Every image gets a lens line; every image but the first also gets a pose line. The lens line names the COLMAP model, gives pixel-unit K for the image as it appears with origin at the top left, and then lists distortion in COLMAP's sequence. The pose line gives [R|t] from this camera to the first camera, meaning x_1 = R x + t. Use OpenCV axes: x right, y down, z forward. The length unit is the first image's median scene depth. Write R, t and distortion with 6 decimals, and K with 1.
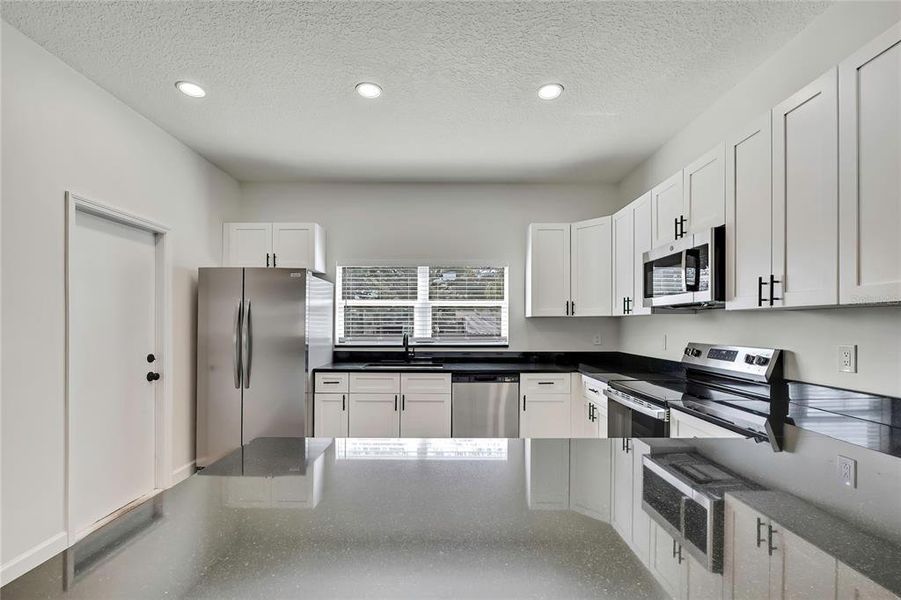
lens RADIAL K [[409.4, 0, 460.0], [0, 409.4, 325.0], [0, 0, 1]] dist [-0.001743, -0.000298]
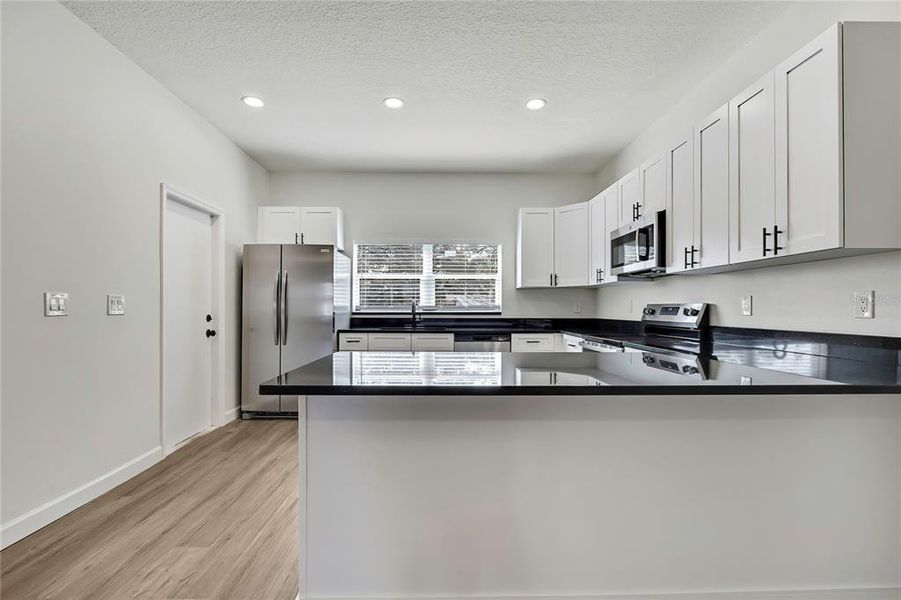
lens RADIAL K [[417.7, 0, 454.1], [0, 417.7, 313.2], [0, 0, 1]] dist [-0.000939, -0.000166]
pose [[0.999905, -0.000835, 0.013738, -0.038977], [0.000741, 0.999977, 0.006809, 0.052661], [-0.013744, -0.006798, 0.999882, -0.225075]]
